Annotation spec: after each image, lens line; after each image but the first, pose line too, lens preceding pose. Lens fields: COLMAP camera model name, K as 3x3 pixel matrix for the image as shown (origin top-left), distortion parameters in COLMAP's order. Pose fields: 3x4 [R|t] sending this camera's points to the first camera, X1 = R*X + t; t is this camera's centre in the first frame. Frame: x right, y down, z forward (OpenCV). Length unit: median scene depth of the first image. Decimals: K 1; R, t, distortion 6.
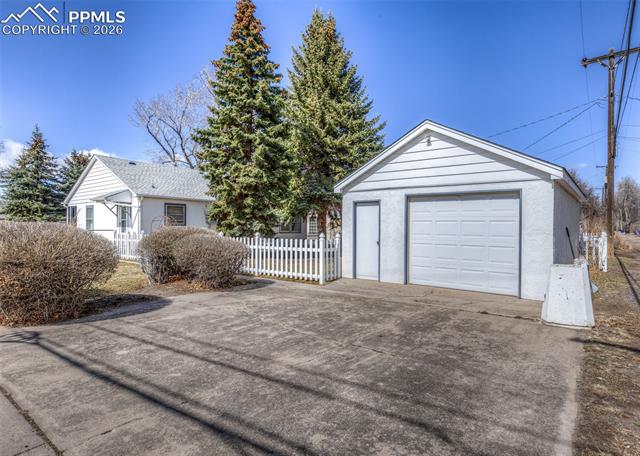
lens RADIAL K [[358.2, 0, 320.0], [0, 358.2, 228.0], [0, 0, 1]] dist [0.013517, -0.000058]
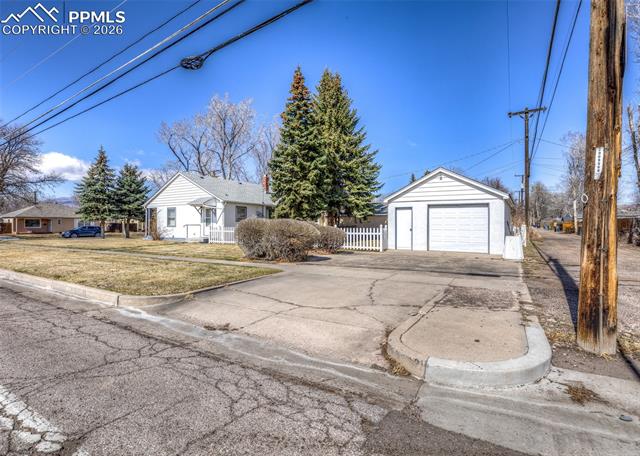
lens RADIAL K [[332.4, 0, 284.8], [0, 332.4, 222.7], [0, 0, 1]] dist [0.002289, -0.000228]
pose [[0.998631, -0.002816, 0.052230, -0.334559], [0.003150, 0.999975, -0.006320, 0.007786], [-0.052211, 0.006475, 0.998615, -0.401581]]
